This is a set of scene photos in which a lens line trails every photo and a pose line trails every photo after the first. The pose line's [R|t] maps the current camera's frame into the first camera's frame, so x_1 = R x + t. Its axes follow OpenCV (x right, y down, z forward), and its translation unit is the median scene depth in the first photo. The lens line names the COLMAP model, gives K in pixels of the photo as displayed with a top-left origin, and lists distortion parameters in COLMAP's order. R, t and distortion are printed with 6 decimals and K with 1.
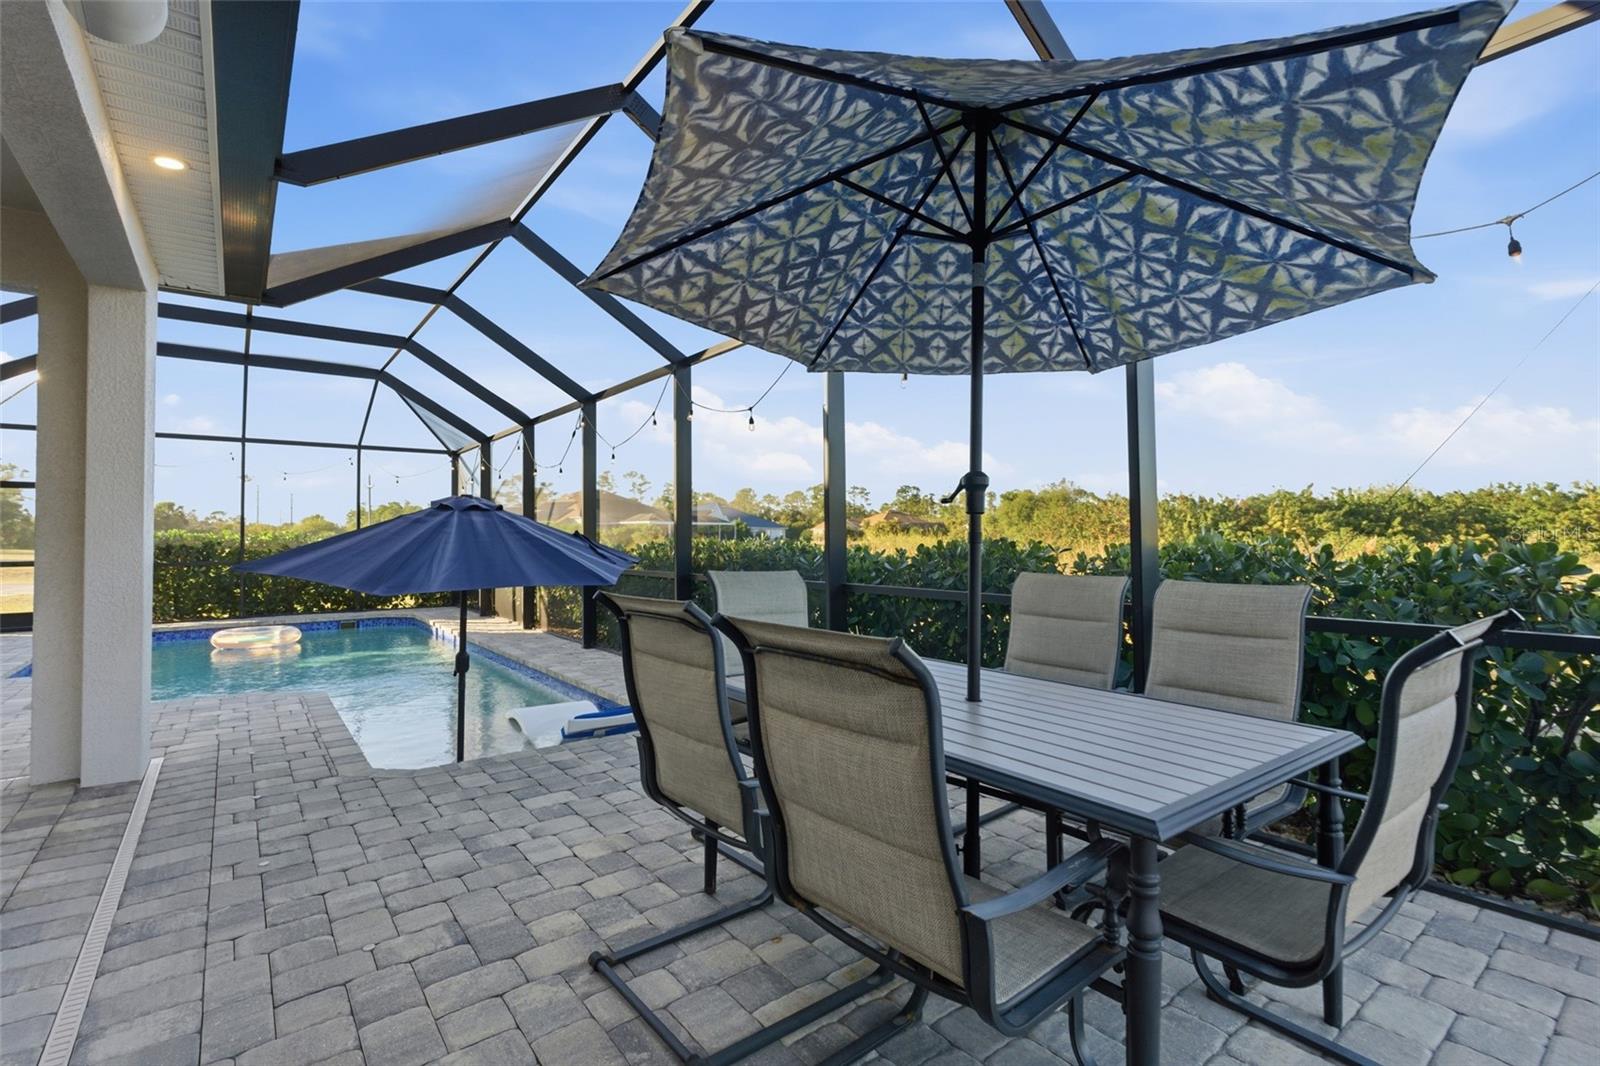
lens RADIAL K [[732.3, 0, 800.5], [0, 732.3, 518.2], [0, 0, 1]] dist [-0.000512, -0.000192]
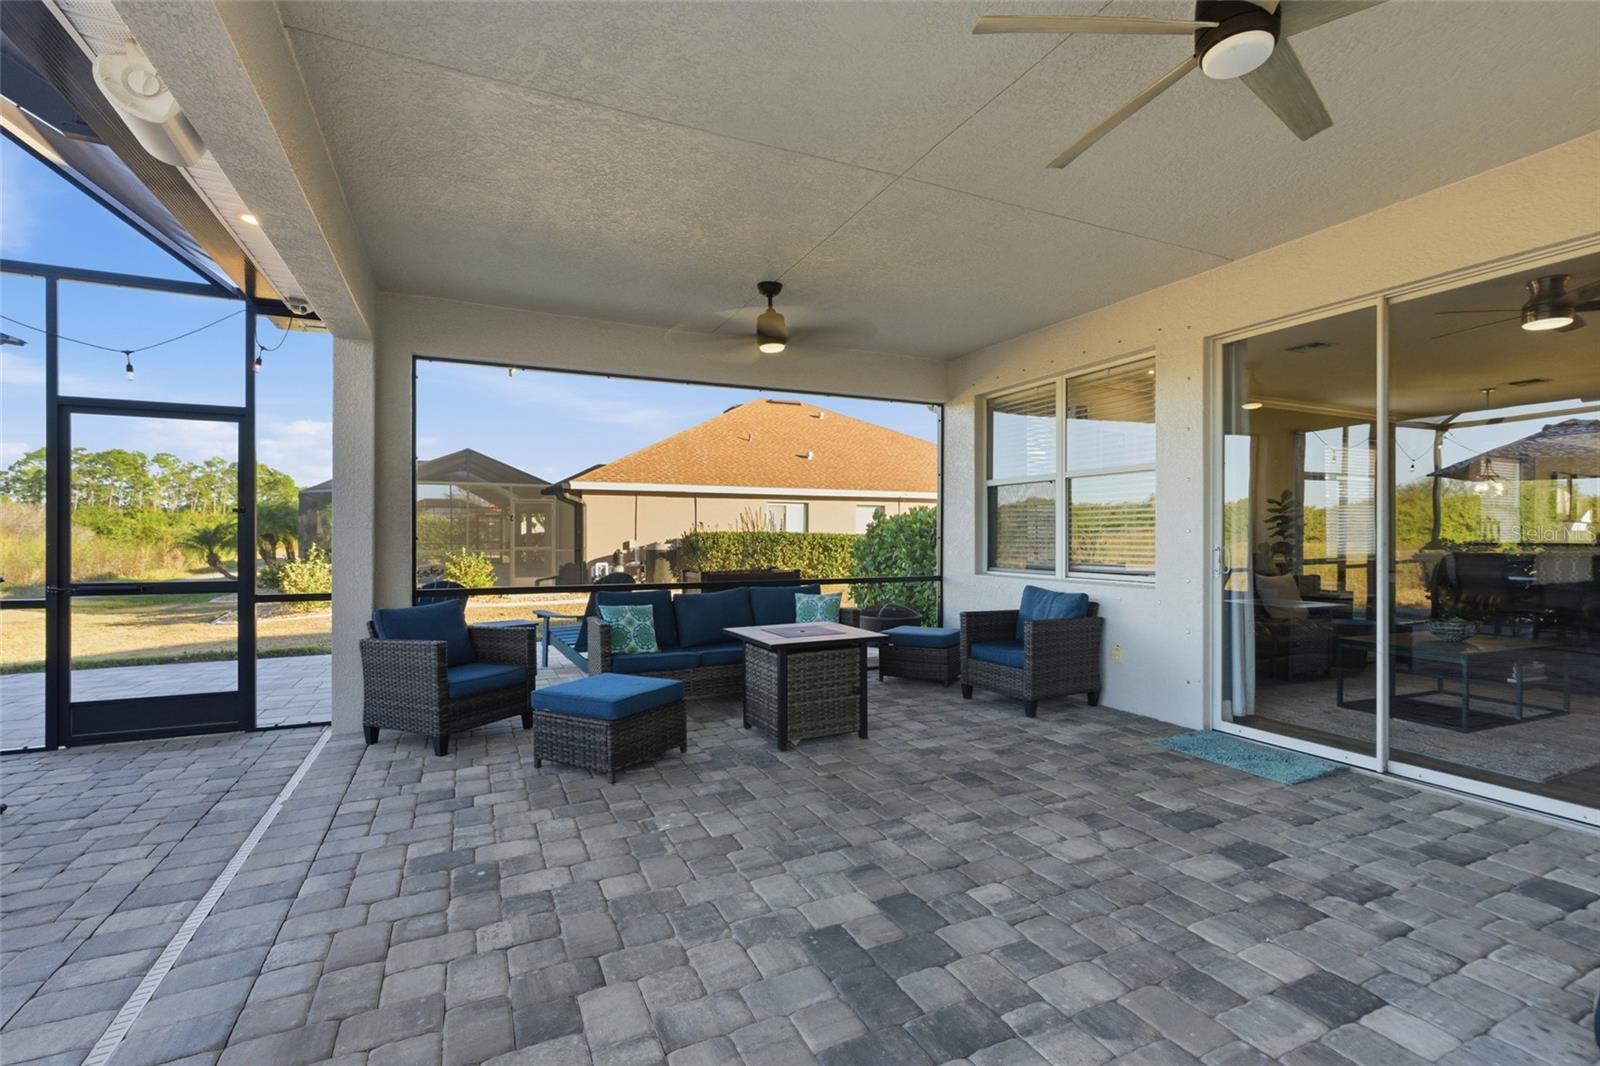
lens RADIAL K [[725.2, 0, 807.5], [0, 725.2, 534.7], [0, 0, 1]] dist [-0.005173, 0.000030]
pose [[-0.975979, 0.008413, 0.217701, -0.393124], [0.002464, 0.999616, -0.027585, 0.008328], [-0.217850, -0.026386, -0.975626, 0.331386]]
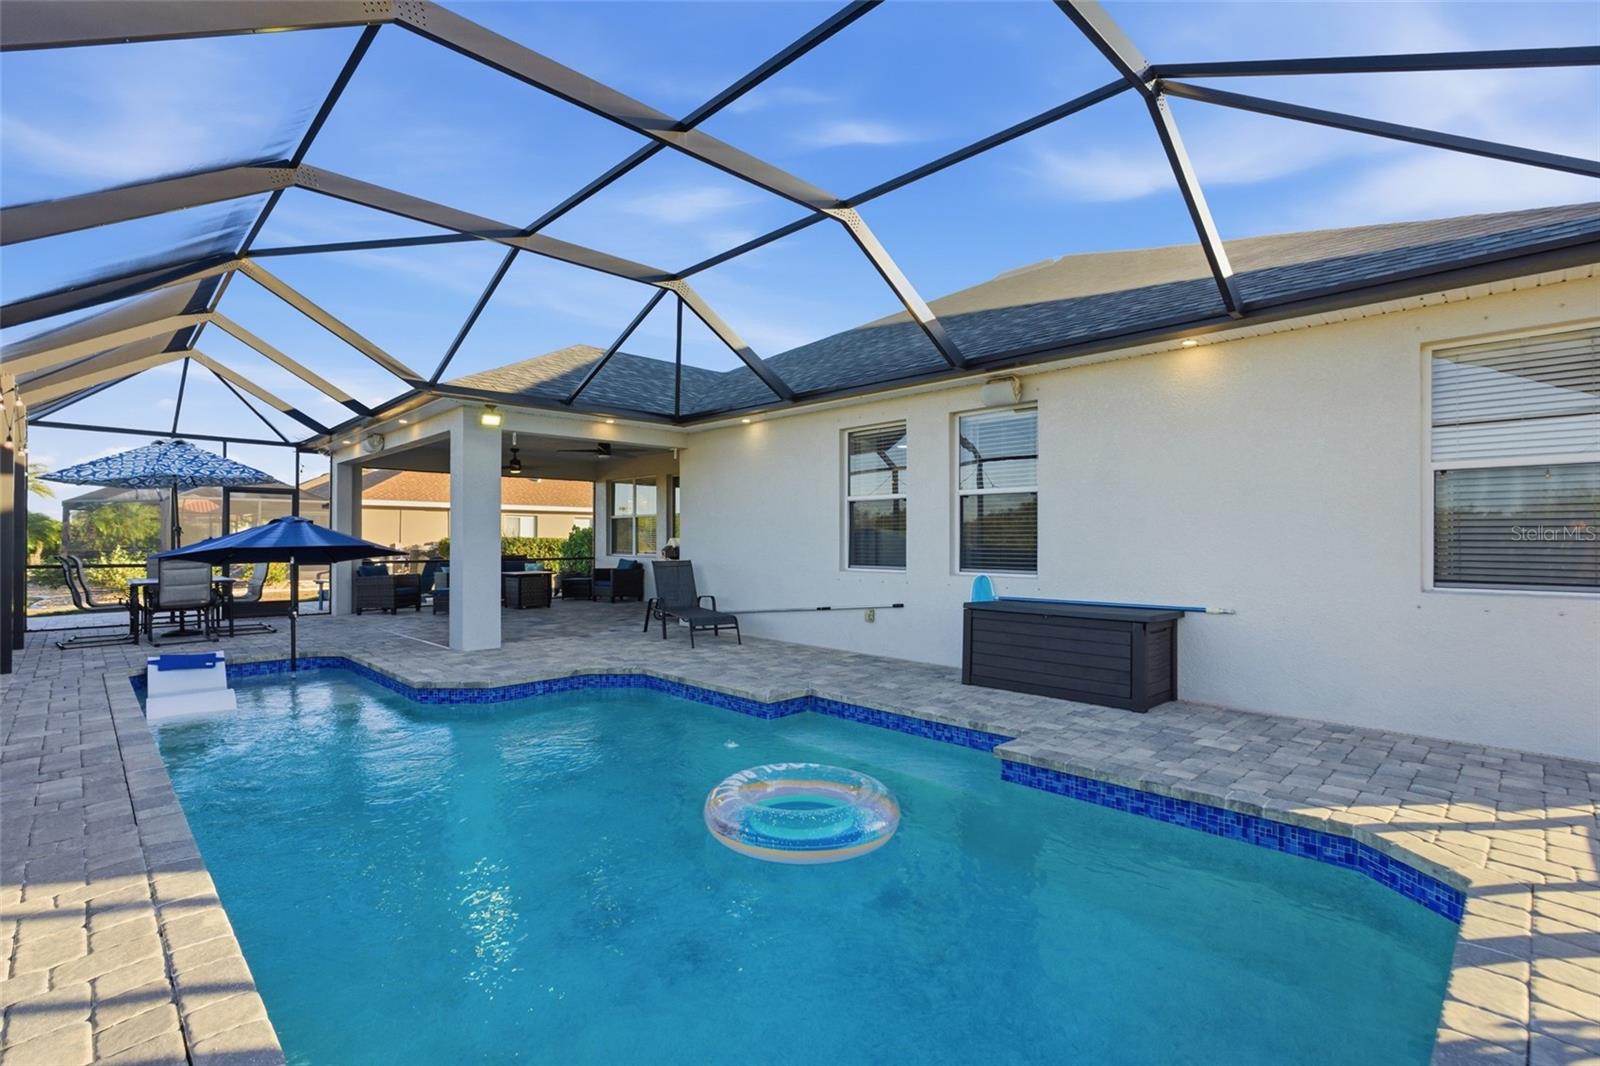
lens RADIAL K [[744.3, 0, 800.0], [0, 744.3, 533.0], [0, 0, 1]] dist [-0.002282, 0.000239]
pose [[-0.993744, 0.007541, -0.111426, -0.619322], [0.011419, 0.999349, -0.034211, 0.035799], [0.111095, -0.035269, -0.993184, 1.230007]]
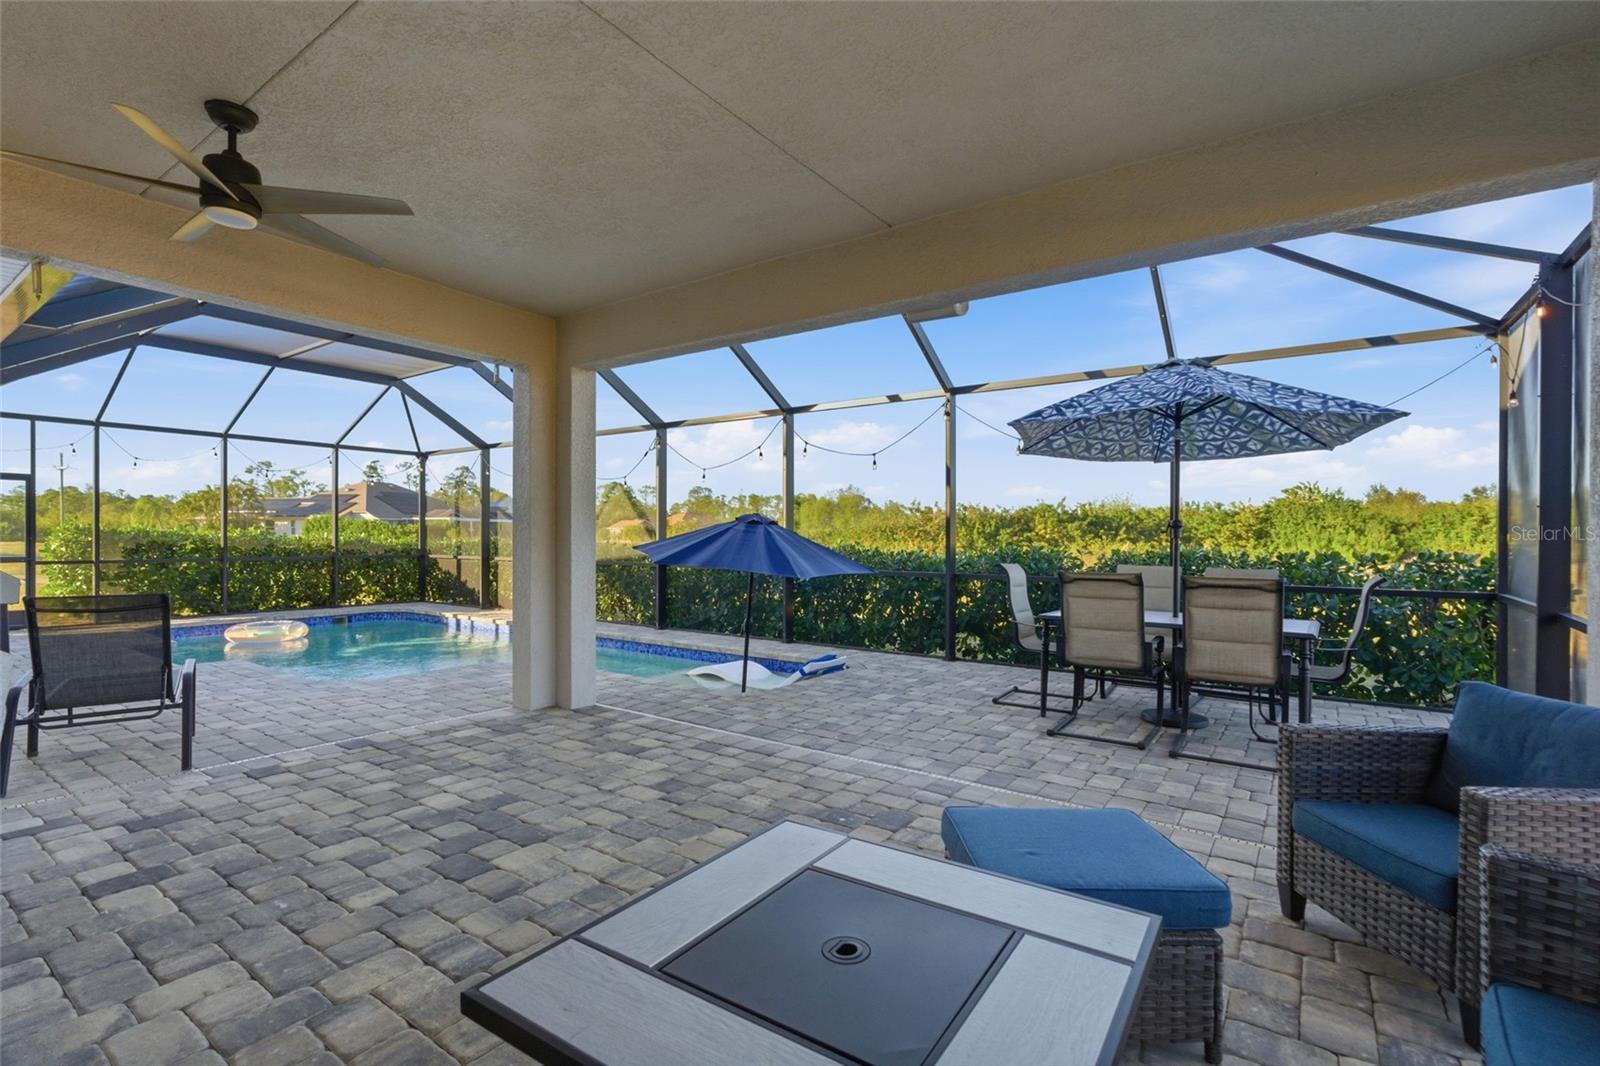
lens RADIAL K [[728.0, 0, 800.0], [0, 728.0, 533.0], [0, 0, 1]] dist [-0.001393, 0.000281]
pose [[0.958183, 0.014042, 0.285812, -0.333497], [-0.019731, 0.999660, 0.017032, -0.007937], [-0.285476, -0.021959, 0.958134, -0.185323]]
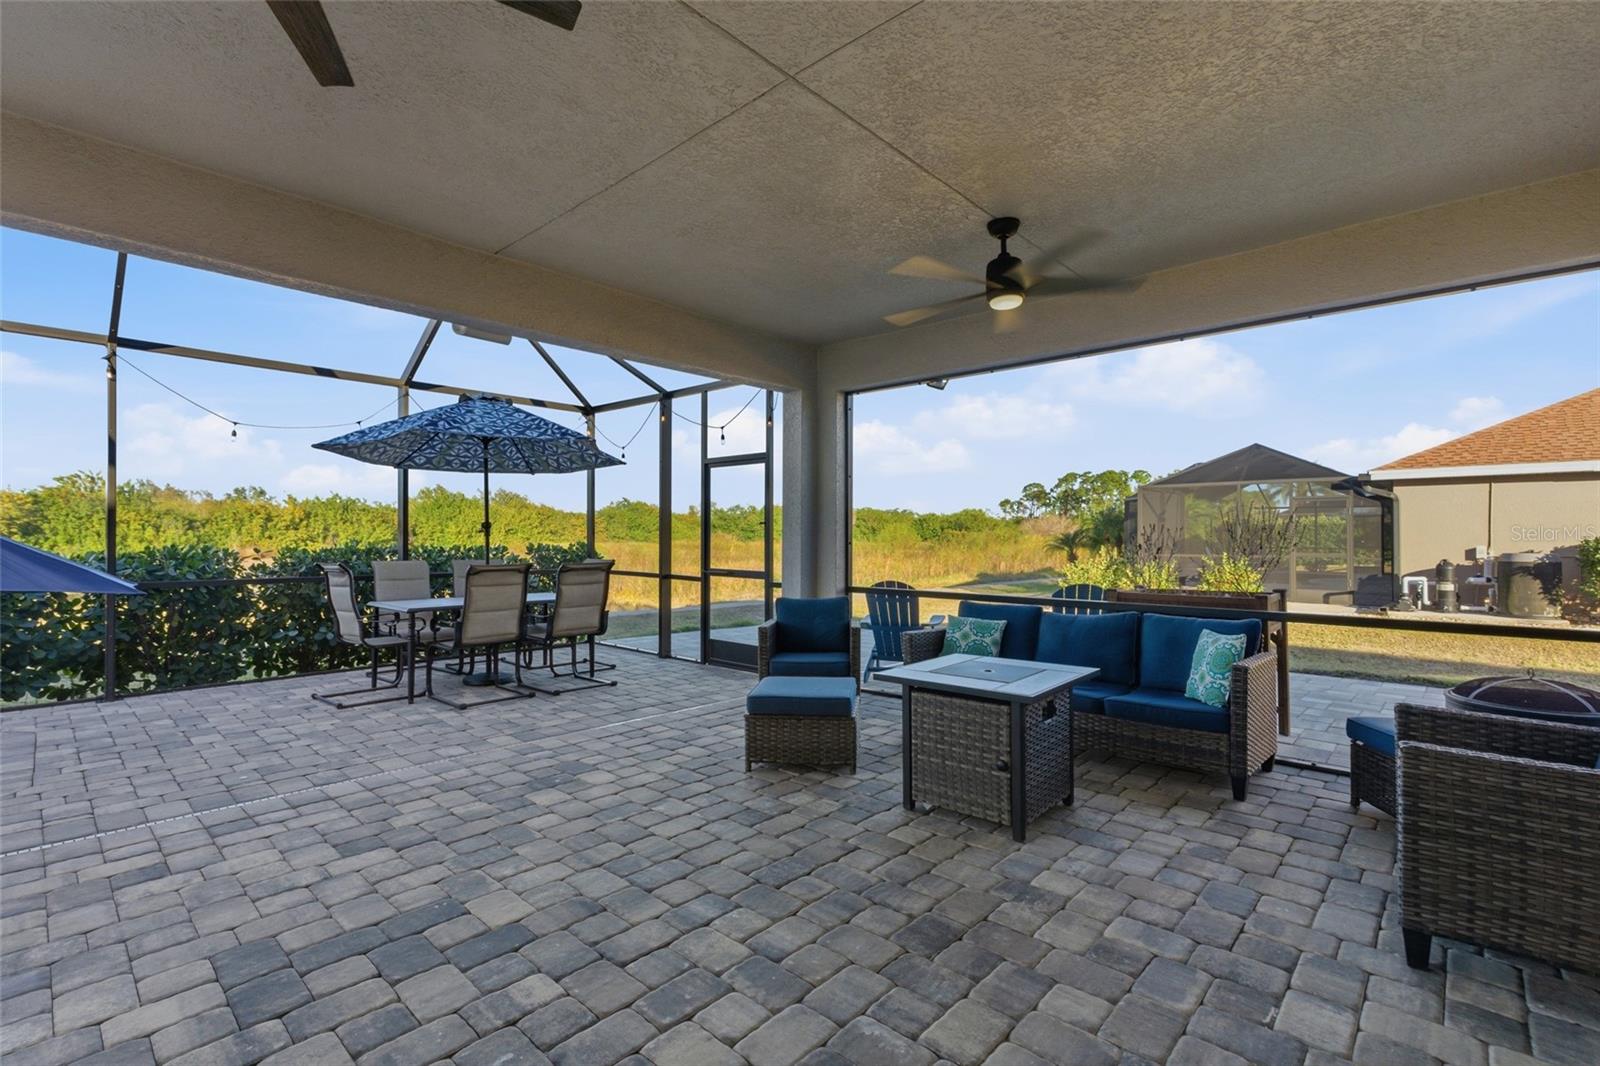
lens RADIAL K [[725.2, 0, 807.5], [0, 725.2, 534.7], [0, 0, 1]] dist [-0.005173, 0.000030]
pose [[-0.170621, 0.010760, 0.985278, -0.602111], [-0.026160, 0.999538, -0.015446, -0.000099], [-0.984989, -0.028411, -0.170261, 0.047982]]
